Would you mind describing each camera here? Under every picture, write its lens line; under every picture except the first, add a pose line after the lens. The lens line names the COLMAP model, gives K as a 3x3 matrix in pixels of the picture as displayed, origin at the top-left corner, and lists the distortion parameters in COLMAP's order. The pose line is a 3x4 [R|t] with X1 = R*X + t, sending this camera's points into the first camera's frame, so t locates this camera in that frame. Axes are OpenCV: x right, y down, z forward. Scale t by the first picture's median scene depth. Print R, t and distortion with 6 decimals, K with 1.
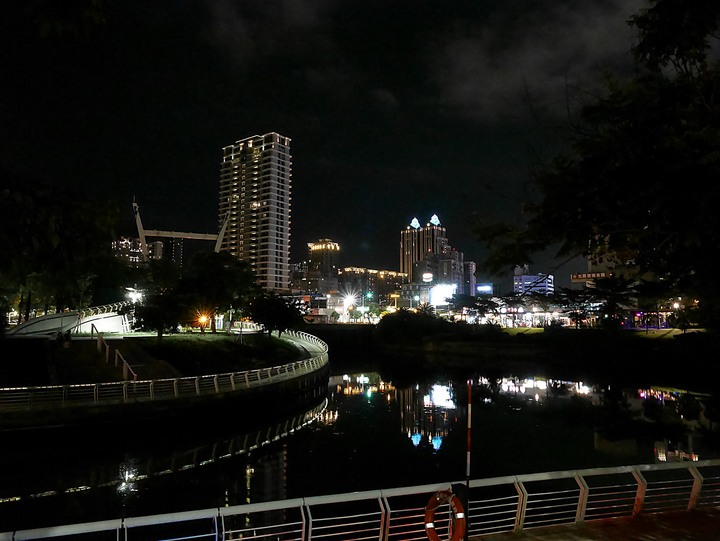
lens RADIAL K [[518.6, 0, 358.1], [0, 518.6, 272.1], [0, 0, 1]] dist [-0.049443, 0.022073]
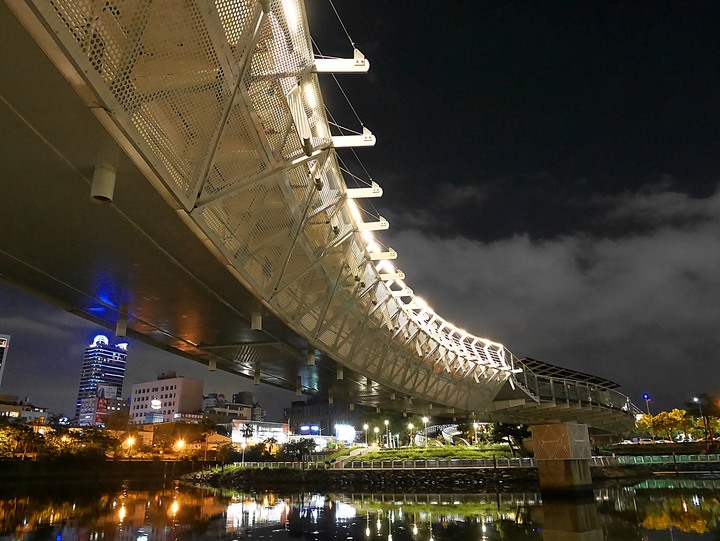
lens RADIAL K [[529.7, 0, 358.9], [0, 529.7, 273.9], [0, 0, 1]] dist [-0.027820, 0.008131]
pose [[-0.068338, 0.333473, 0.940280, -0.693522], [-0.089548, 0.936628, -0.338686, 0.063127], [-0.993635, -0.107345, -0.034146, 0.537780]]
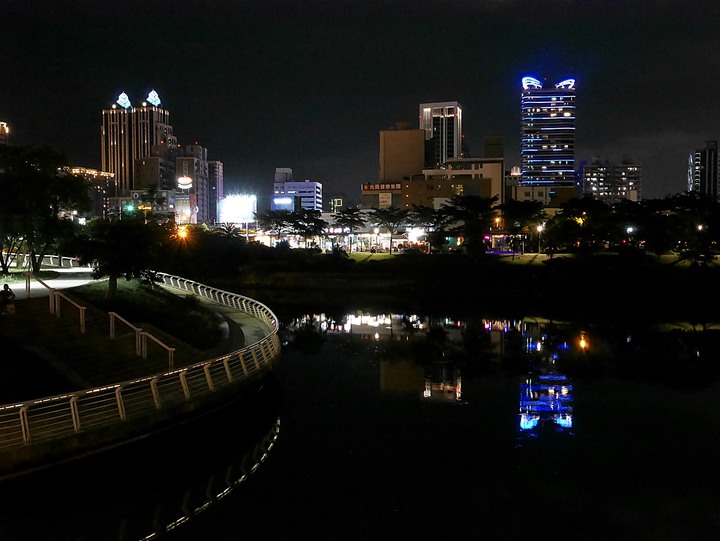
lens RADIAL K [[692.2, 0, 360.0], [0, 692.2, 270.5], [0, 0, 1]] dist [-0.001141, -0.002935]
pose [[0.894796, -0.025933, 0.445721, -0.064630], [-0.036537, 0.990710, 0.130992, -0.003013], [-0.444977, -0.133496, 0.885536, 0.010529]]
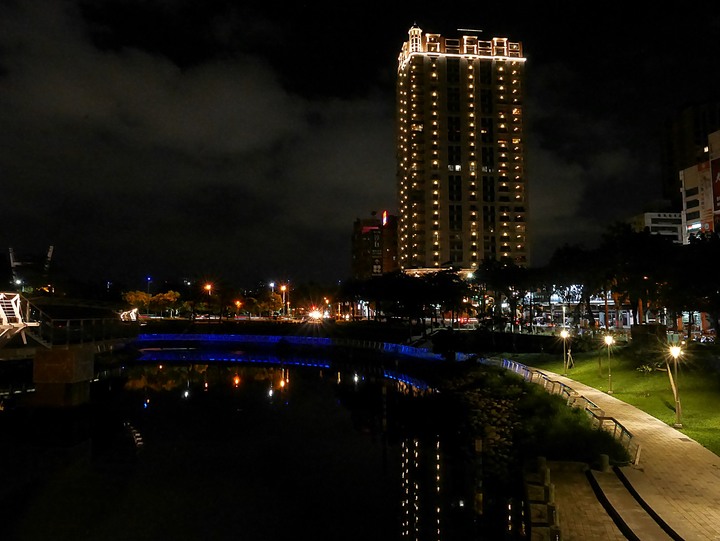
lens RADIAL K [[518.6, 0, 358.1], [0, 518.6, 272.1], [0, 0, 1]] dist [-0.049443, 0.022073]
pose [[-0.815107, 0.035183, 0.578240, -0.693735], [-0.067521, 0.985581, -0.155147, 0.045784], [-0.575361, -0.165505, -0.800979, 0.542519]]
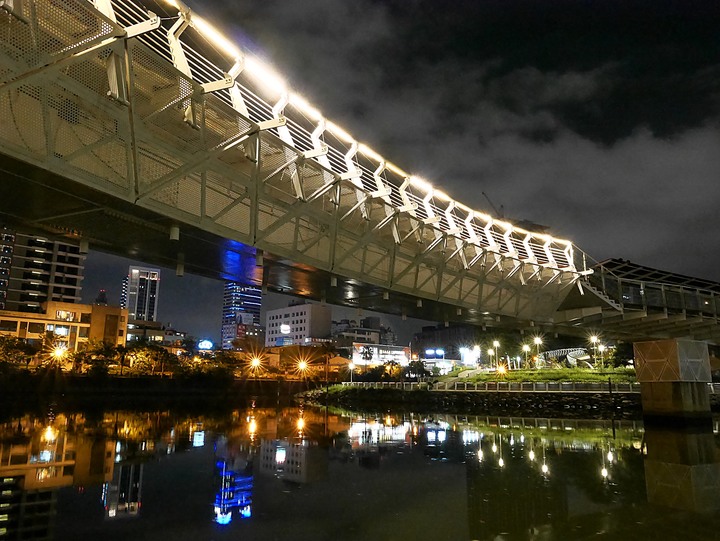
lens RADIAL K [[544.9, 0, 360.0], [0, 544.9, 270.5], [0, 0, 1]] dist [-0.019925, 0.006999]
pose [[0.173287, 0.204305, 0.963447, -0.683548], [-0.109631, 0.976169, -0.187284, 0.063189], [-0.978750, -0.073170, 0.191556, 0.521937]]
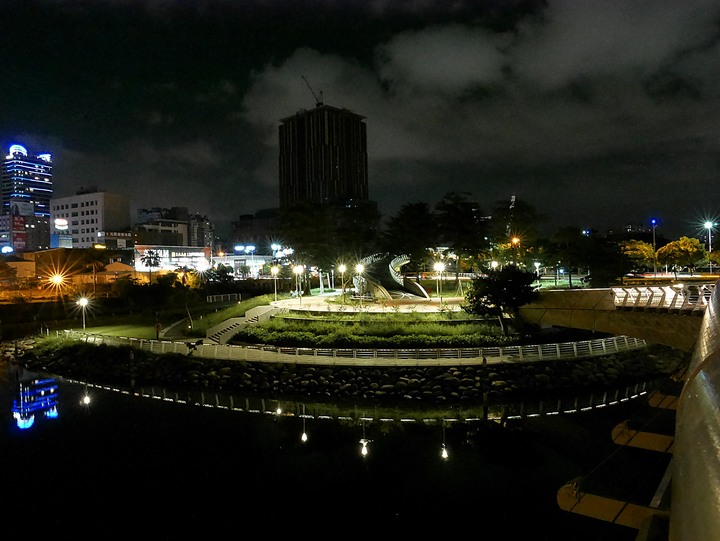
lens RADIAL K [[518.6, 0, 358.1], [0, 518.6, 272.1], [0, 0, 1]] dist [-0.049443, 0.022073]
pose [[-0.150998, -0.009210, 0.988491, -0.575746], [-0.078387, 0.996919, -0.002685, 0.040050], [-0.985421, -0.077891, -0.151255, 0.511694]]
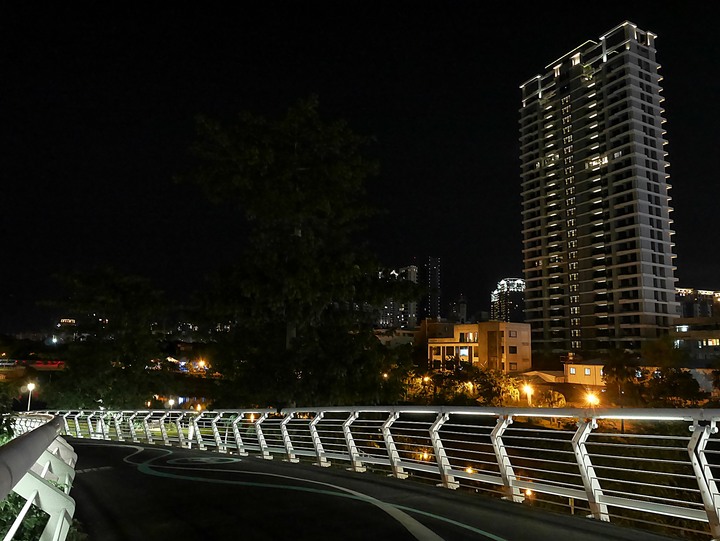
lens RADIAL K [[515.5, 0, 357.9], [0, 515.5, 273.2], [0, 0, 1]] dist [-0.059836, 0.032858]
pose [[0.895309, -0.049398, -0.442697, -0.187934], [0.021941, 0.997516, -0.066934, 0.016674], [0.444904, 0.050213, 0.894169, 0.407880]]
